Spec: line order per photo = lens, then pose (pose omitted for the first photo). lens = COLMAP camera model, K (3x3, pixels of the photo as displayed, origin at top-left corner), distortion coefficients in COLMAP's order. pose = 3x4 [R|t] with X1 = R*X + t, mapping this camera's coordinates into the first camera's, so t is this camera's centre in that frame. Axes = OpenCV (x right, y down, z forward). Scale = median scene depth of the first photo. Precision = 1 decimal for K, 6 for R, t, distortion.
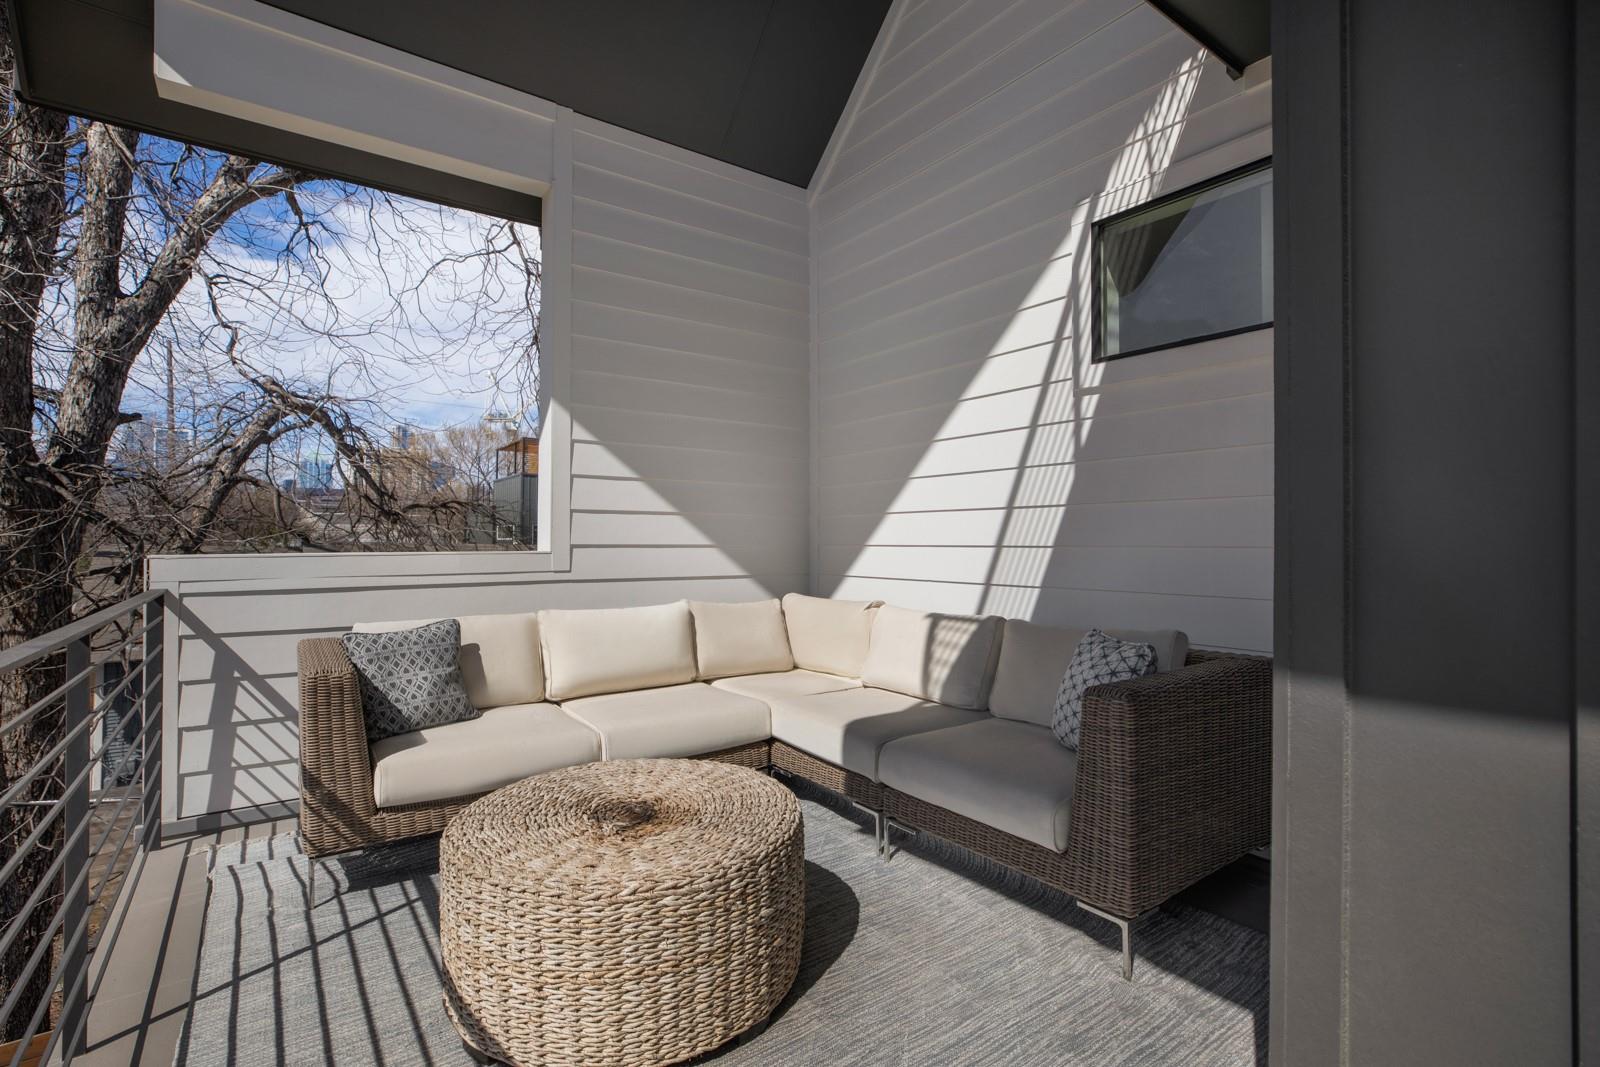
lens RADIAL K [[753.6, 0, 798.1], [0, 753.6, 538.4], [0, 0, 1]] dist [-0.012943, 0.001459]
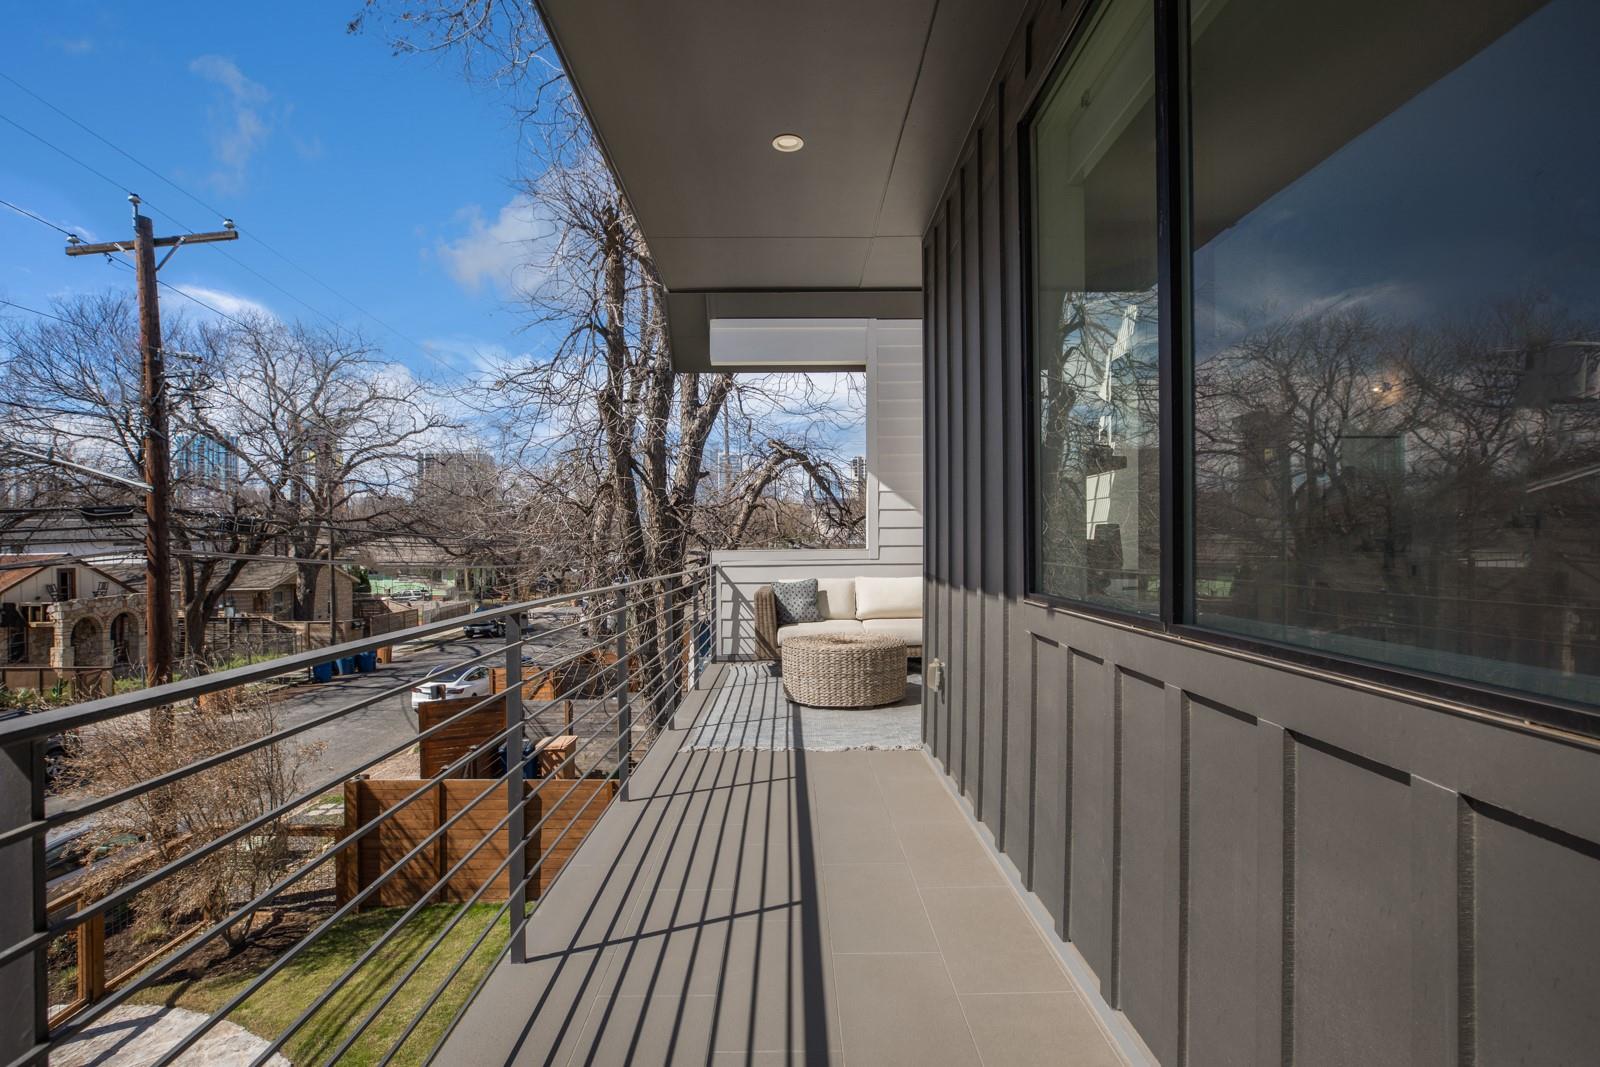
lens RADIAL K [[753.6, 0, 800.3], [0, 753.6, 541.5], [0, 0, 1]] dist [-0.012943, 0.001459]
pose [[0.823172, -0.007499, -0.567743, 0.752086], [0.010359, 0.999945, 0.001812, -0.009390], [0.567698, -0.007373, 0.823204, -0.847289]]
